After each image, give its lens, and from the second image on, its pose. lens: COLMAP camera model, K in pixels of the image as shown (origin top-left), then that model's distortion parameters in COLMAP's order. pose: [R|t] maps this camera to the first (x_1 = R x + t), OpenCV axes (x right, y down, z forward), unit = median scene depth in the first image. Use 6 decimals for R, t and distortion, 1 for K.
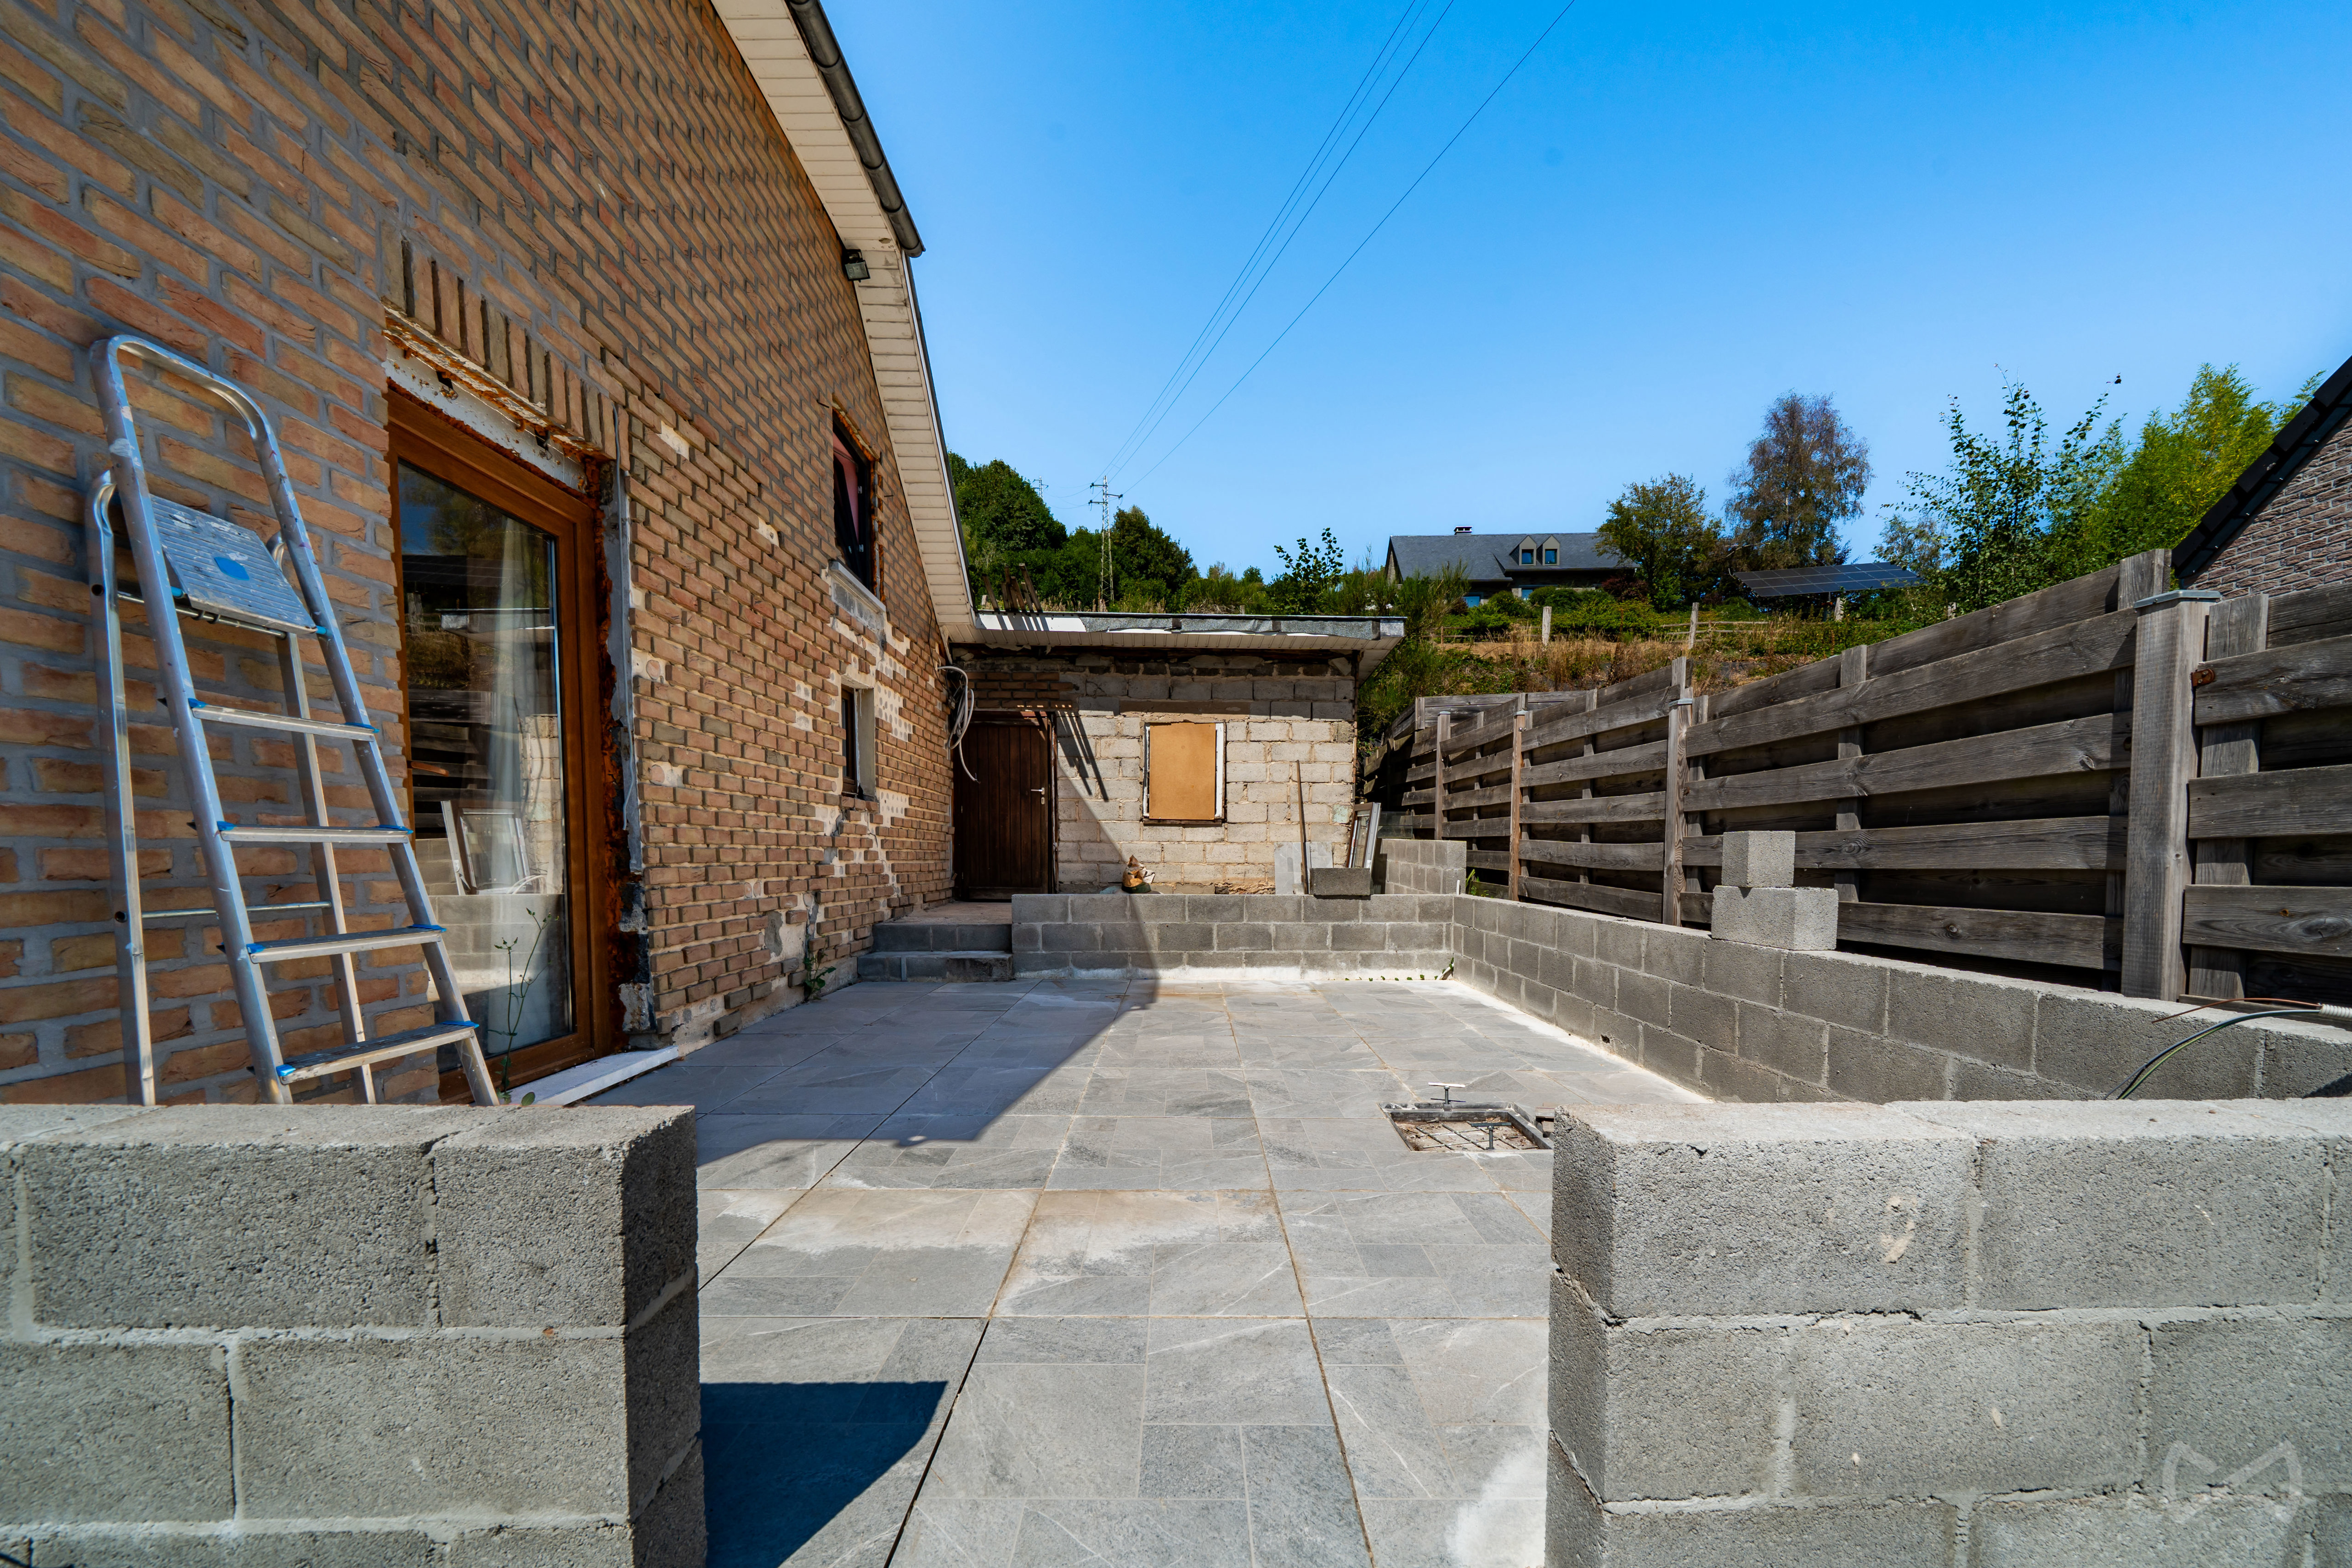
lens RADIAL K [[811.2, 0, 1176.2], [0, 811.2, 879.4], [0, 0, 1]] dist [-0.000159, -0.002468]
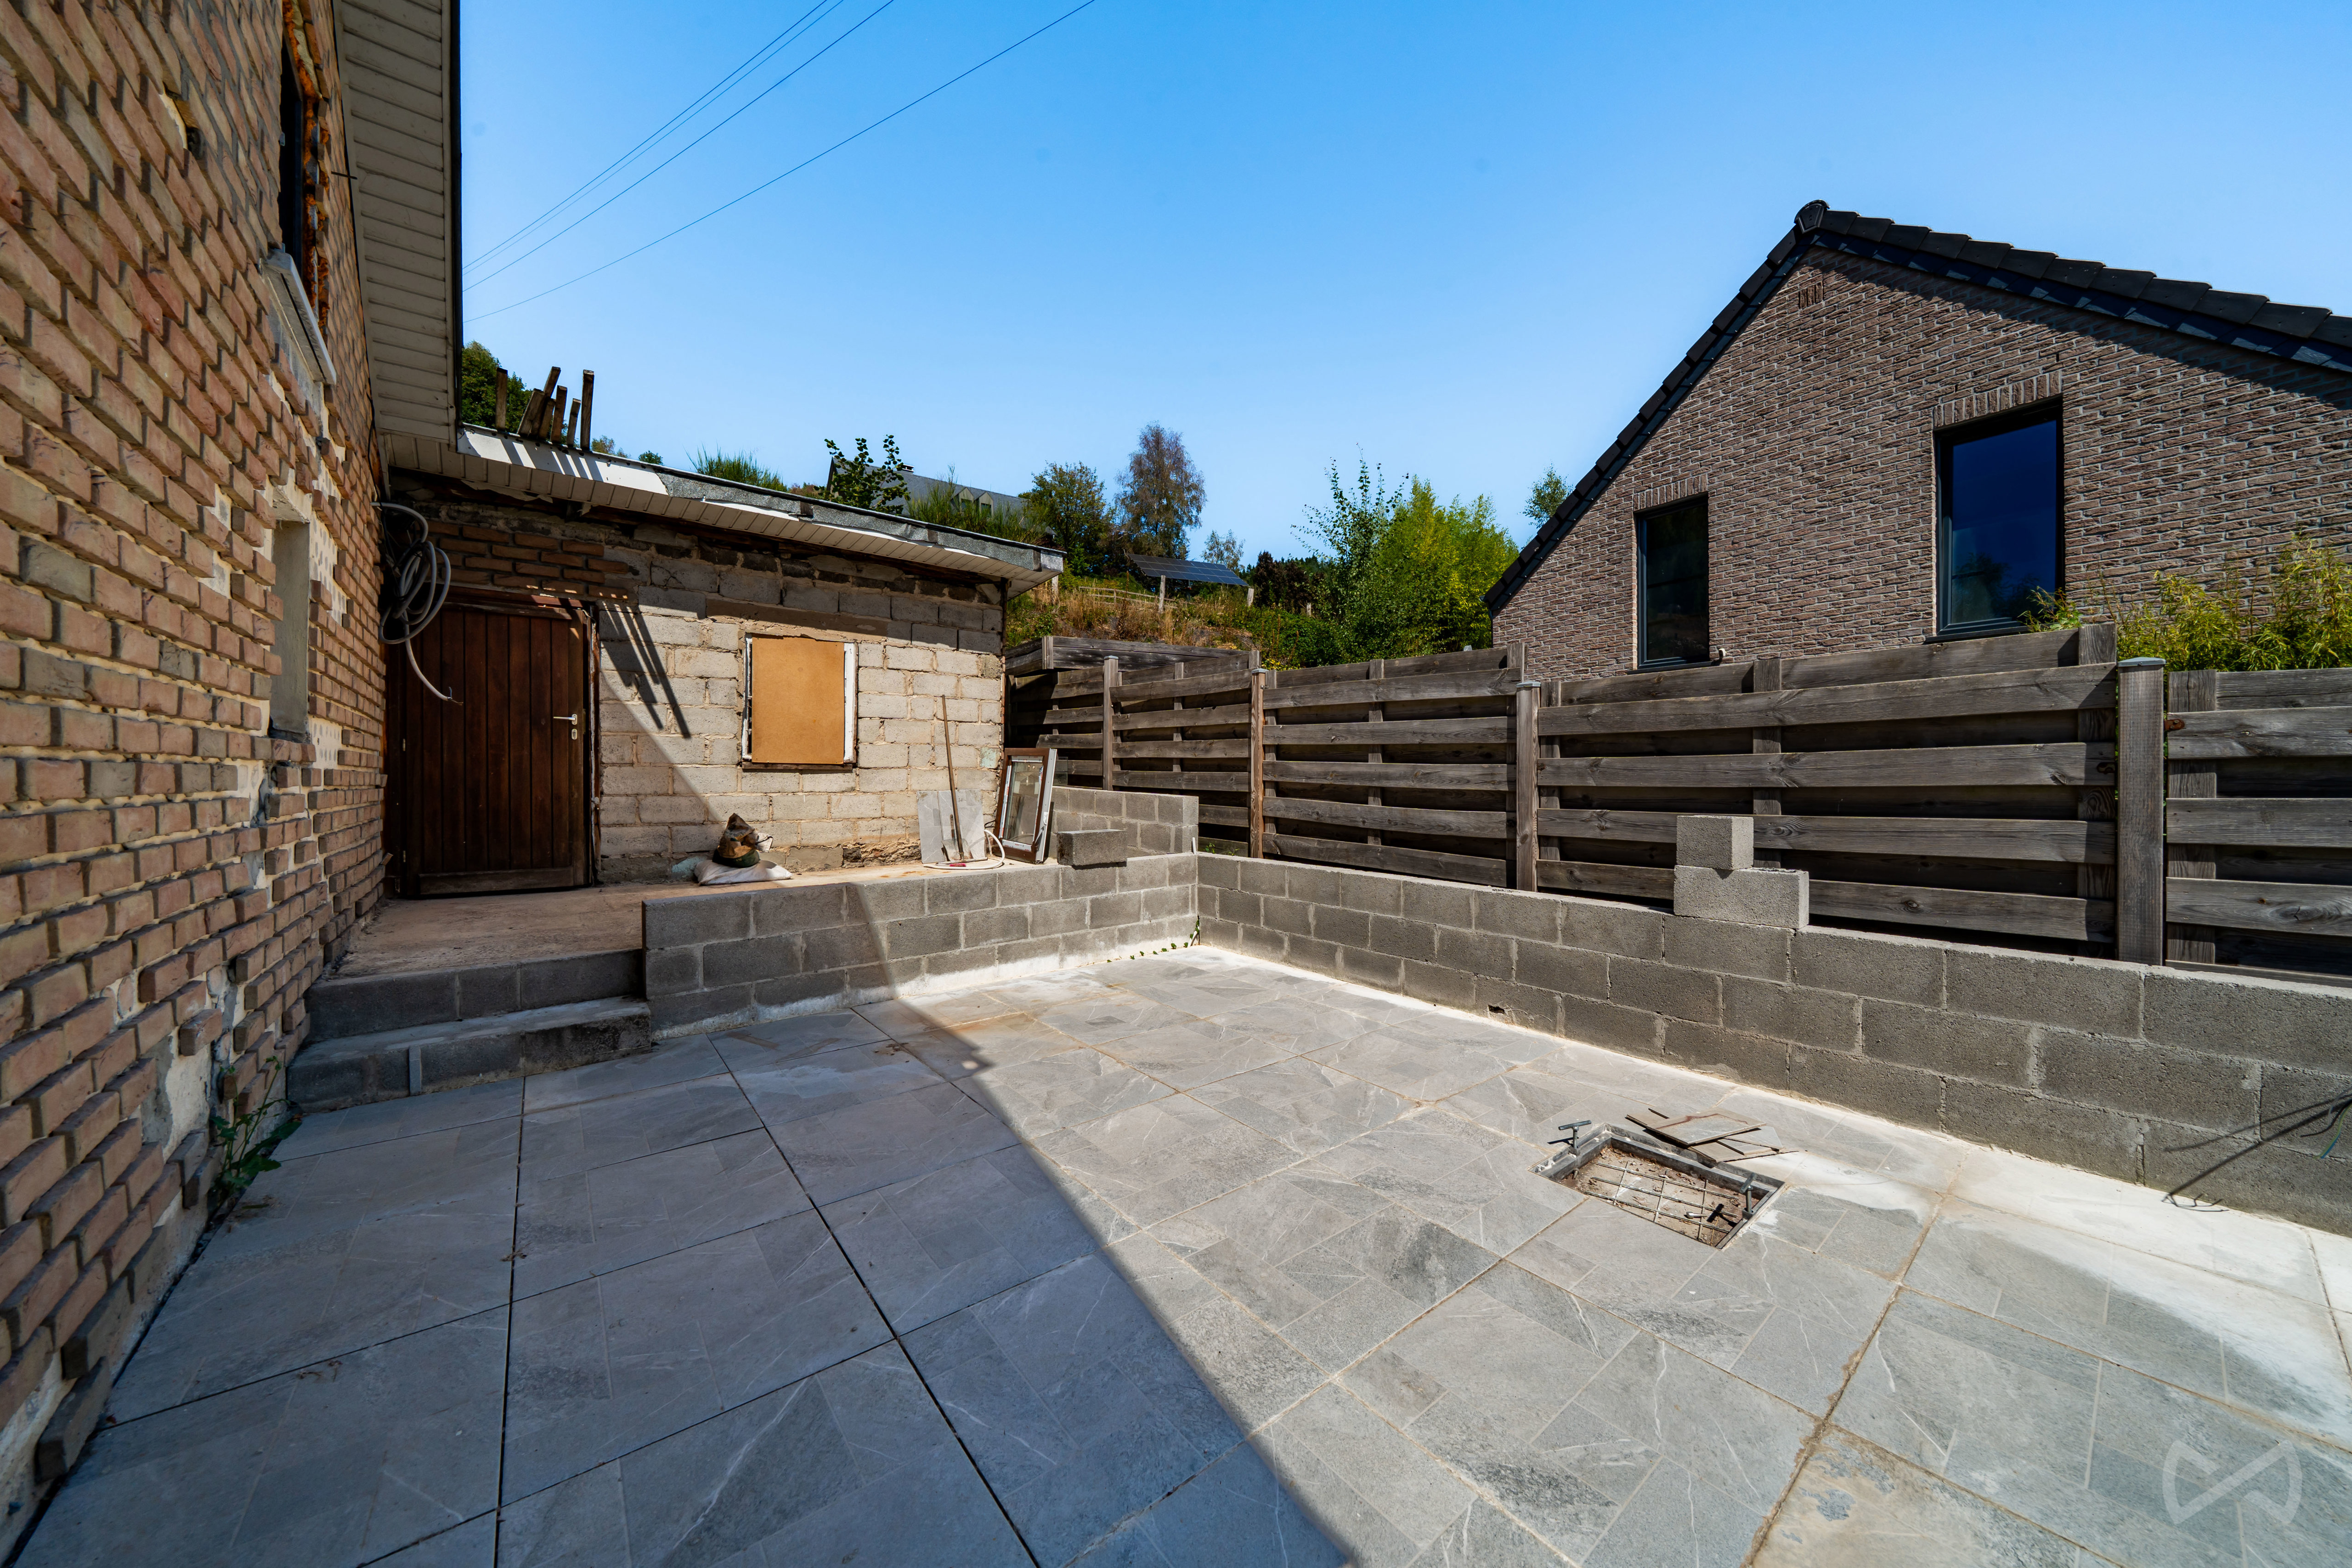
lens RADIAL K [[787.7, 0, 1155.8], [0, 787.7, 766.1], [0, 0, 1]] dist [-0.000549, -0.000217]
pose [[0.790121, 0.002267, 0.612946, -0.208489], [0.025027, 0.999040, -0.035956, -0.041624], [-0.612440, 0.043750, 0.789306, 0.238493]]
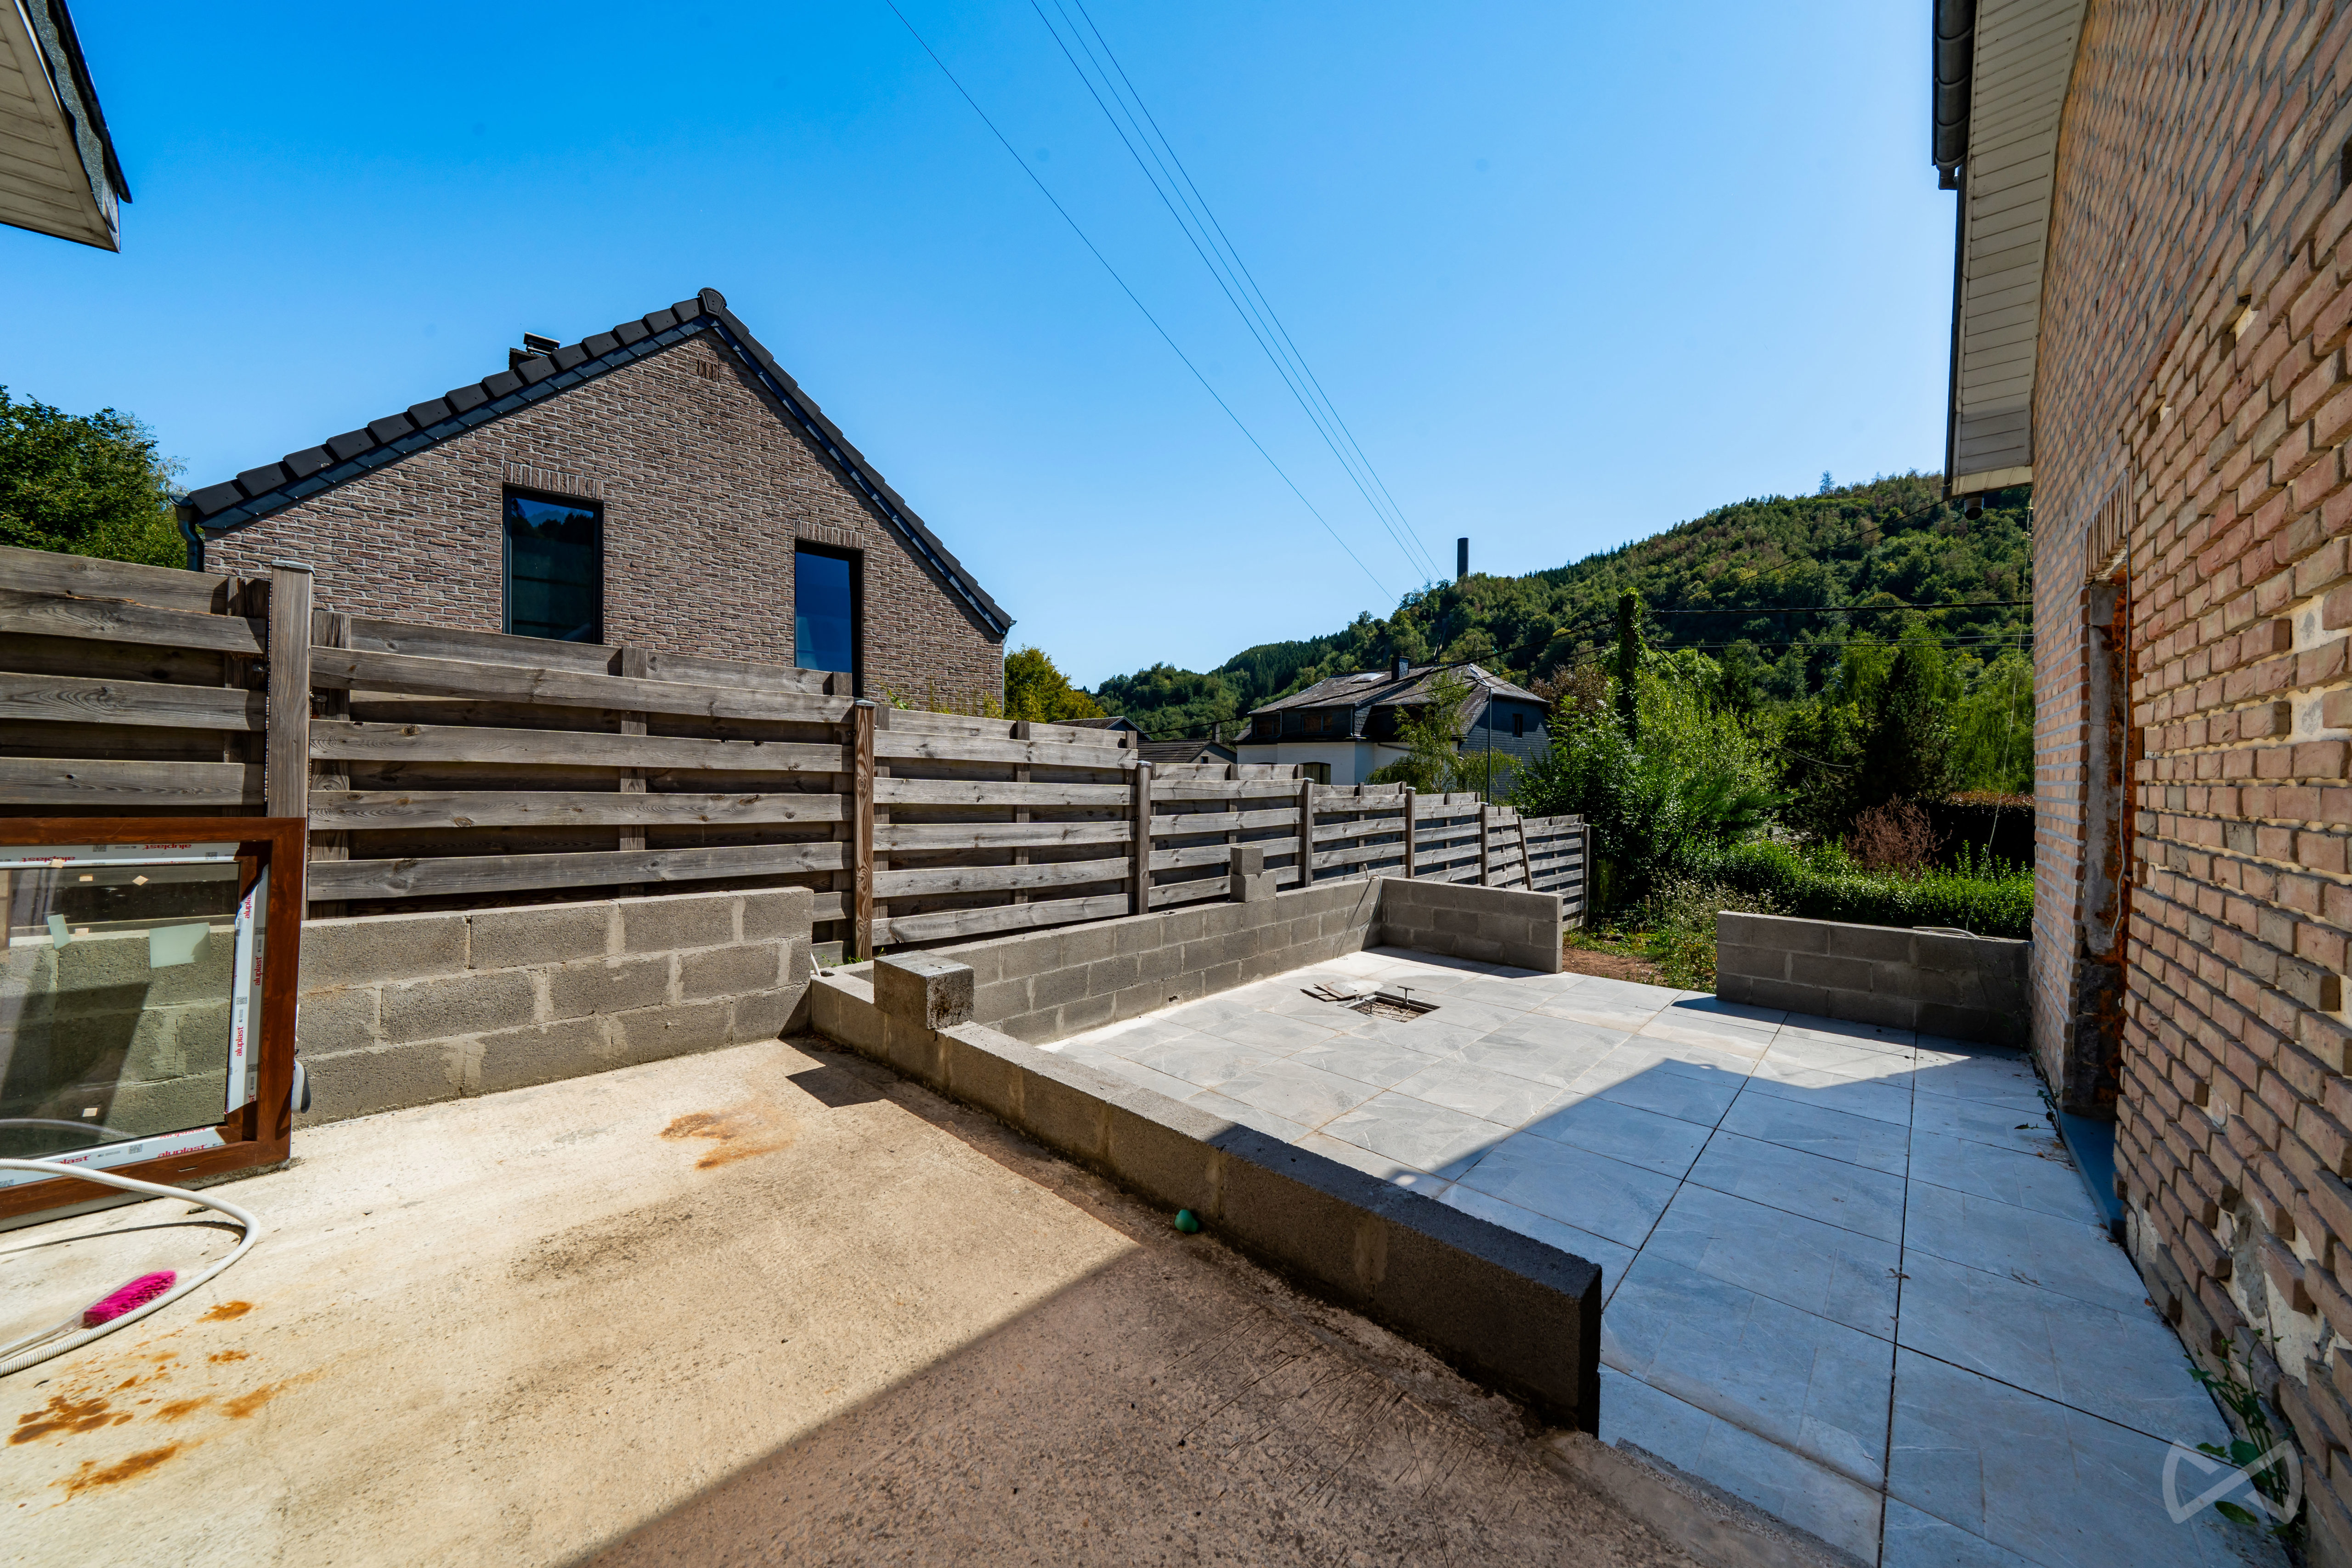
lens RADIAL K [[805.0, 0, 1179.3], [0, 805.0, 772.6], [0, 0, 1]] dist [-0.001103, -0.000135]
pose [[-0.733423, -0.012488, 0.679658, -0.219500], [0.009386, 0.999550, 0.028495, -0.121124], [-0.679708, 0.027278, -0.732975, 1.022016]]
